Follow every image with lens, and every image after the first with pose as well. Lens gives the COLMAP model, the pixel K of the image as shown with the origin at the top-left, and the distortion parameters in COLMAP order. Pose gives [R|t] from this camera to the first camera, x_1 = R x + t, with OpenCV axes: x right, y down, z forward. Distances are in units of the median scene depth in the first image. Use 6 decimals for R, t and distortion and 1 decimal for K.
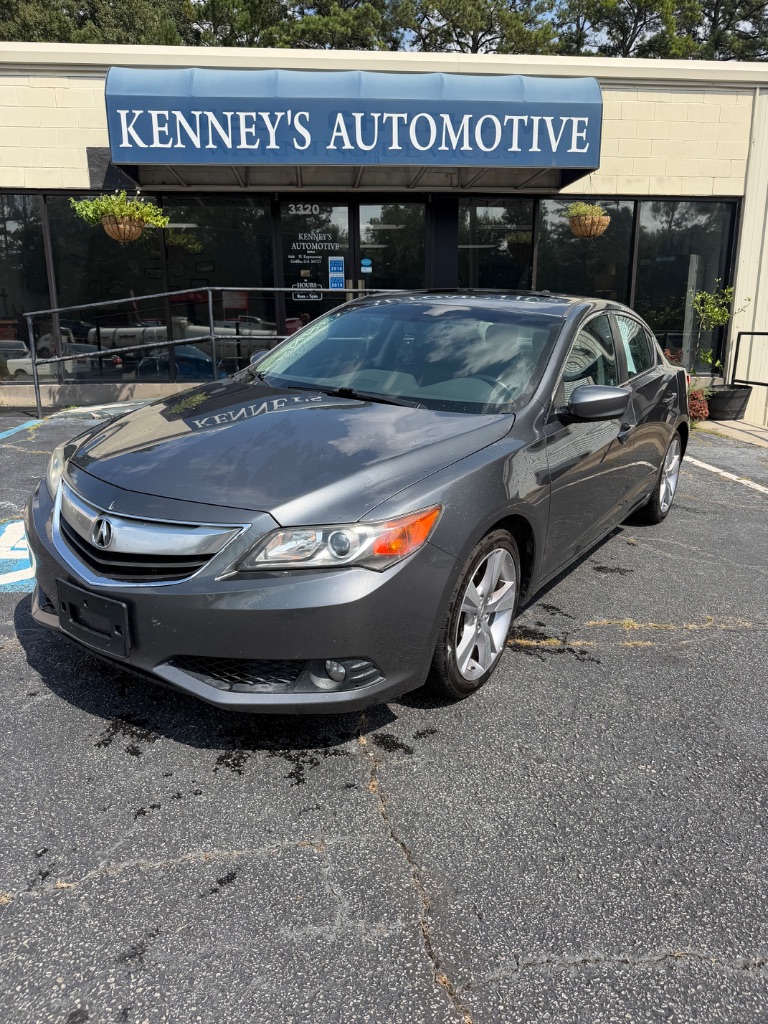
lens RADIAL K [[727.3, 0, 388.7], [0, 727.3, 514.3], [0, 0, 1]] dist [-0.004356, -0.006899]
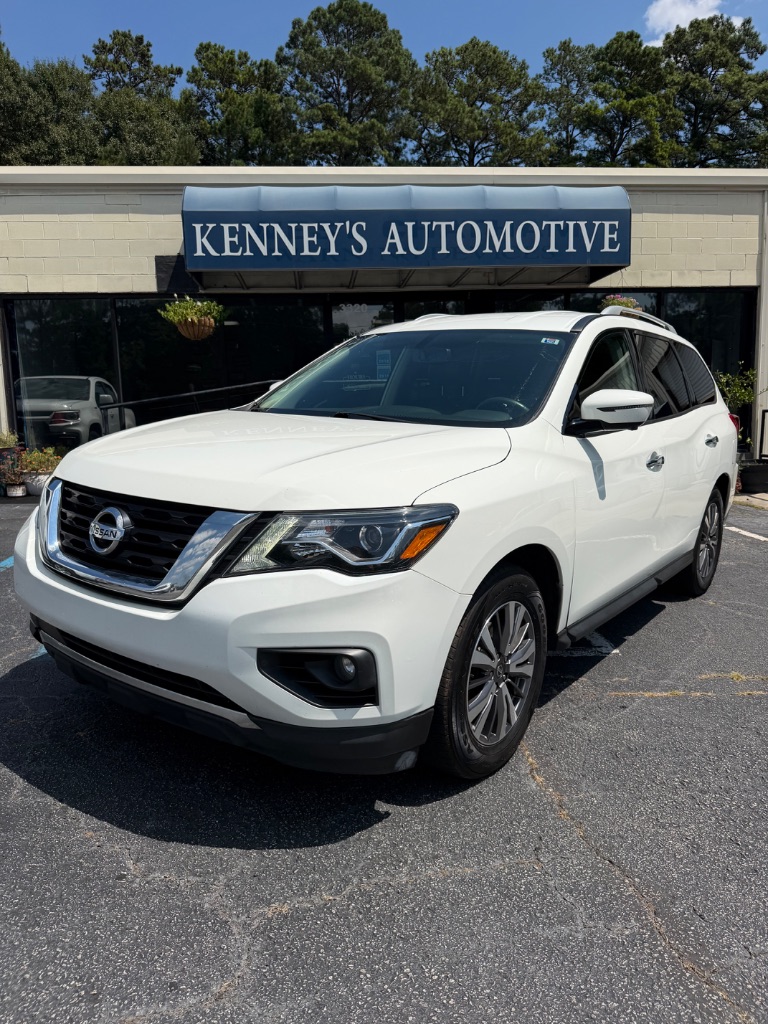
lens RADIAL K [[727.3, 0, 386.7], [0, 727.3, 519.7], [0, 0, 1]] dist [-0.004356, -0.006899]
pose [[0.999799, -0.019559, -0.004453, -0.080708], [0.018978, 0.994201, -0.105851, 0.010542], [0.006497, 0.105745, 0.994372, -0.045679]]
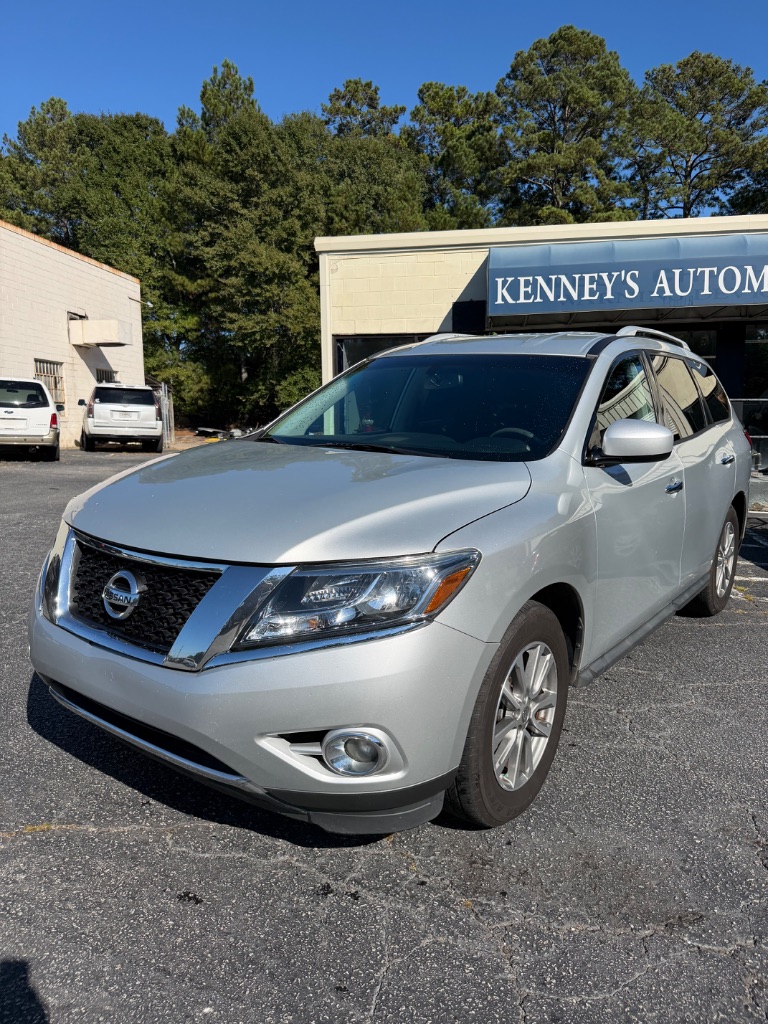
lens RADIAL K [[727.3, 0, 391.8], [0, 727.3, 518.1], [0, 0, 1]] dist [-0.004356, -0.006899]
pose [[0.970011, 0.021307, -0.242127, -0.212615], [-0.052347, 0.991087, -0.122498, 0.075782], [0.237359, 0.131499, 0.962481, -0.315003]]
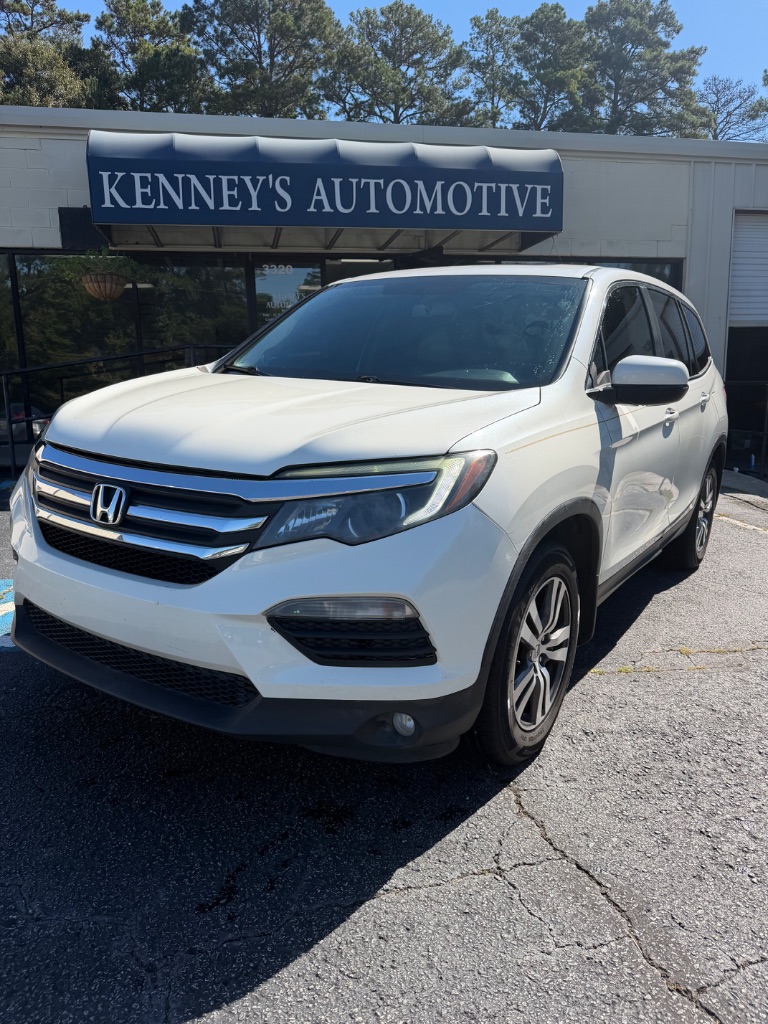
lens RADIAL K [[727.3, 0, 392.1], [0, 727.3, 518.6], [0, 0, 1]] dist [-0.004356, -0.006899]
pose [[0.994310, -0.032227, 0.101533, -0.084611], [0.039331, 0.996857, -0.068764, 0.007881], [-0.098998, 0.072366, 0.992453, -0.004929]]
